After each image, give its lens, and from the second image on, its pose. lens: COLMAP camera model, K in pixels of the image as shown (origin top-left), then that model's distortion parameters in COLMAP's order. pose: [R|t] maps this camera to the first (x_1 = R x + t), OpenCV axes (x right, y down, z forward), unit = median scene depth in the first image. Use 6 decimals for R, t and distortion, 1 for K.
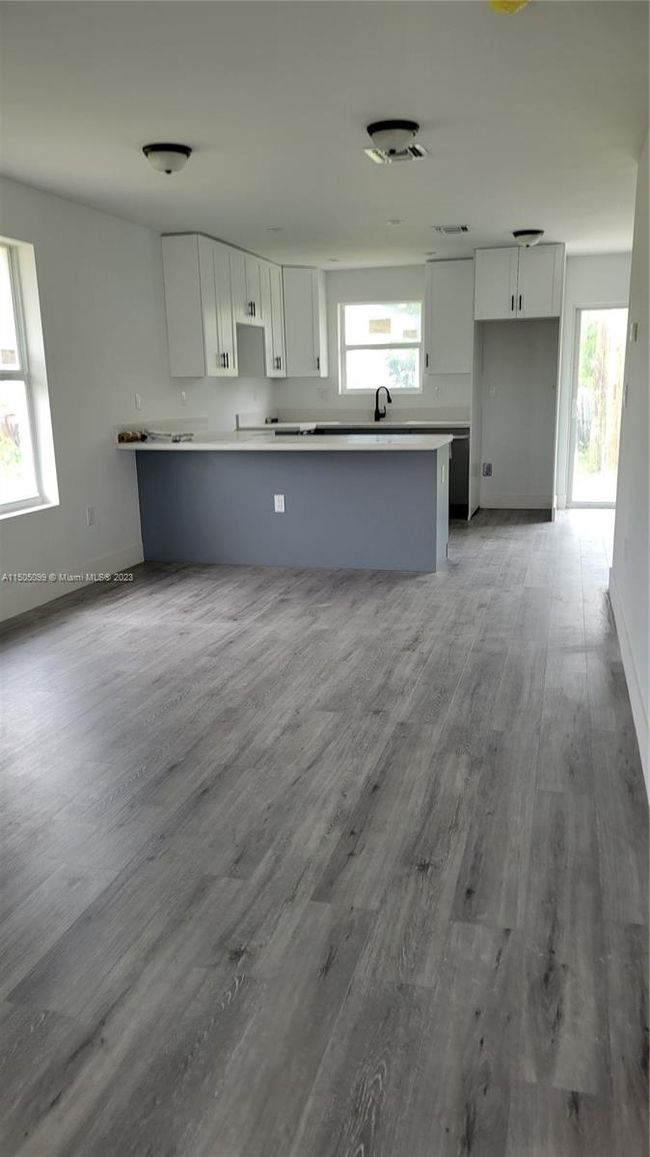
lens RADIAL K [[862.4, 0, 324.9], [0, 862.4, 580.3], [0, 0, 1]] dist [-0.003668, -0.001021]
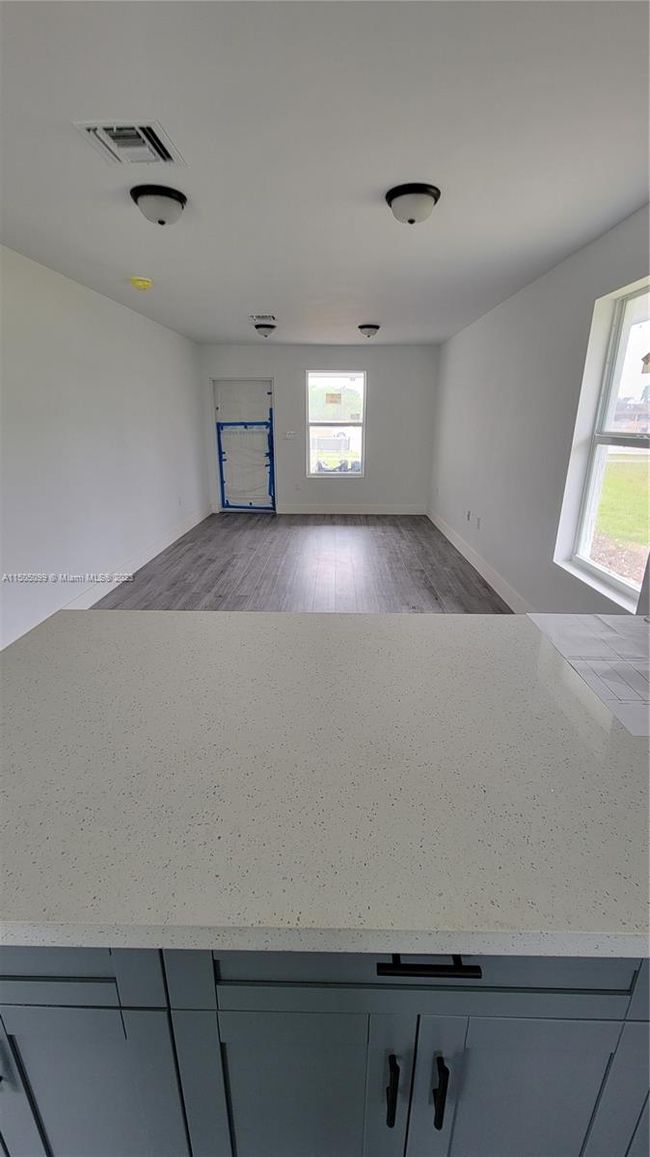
lens RADIAL K [[480.3, 0, 327.0], [0, 480.3, 576.1], [0, 0, 1]] dist [0.001441, 0.000114]
pose [[-0.969914, 0.103569, -0.220320, 0.068497], [-0.030521, 0.846125, 0.532111, -0.605639], [0.241528, 0.522826, -0.817507, 2.301581]]
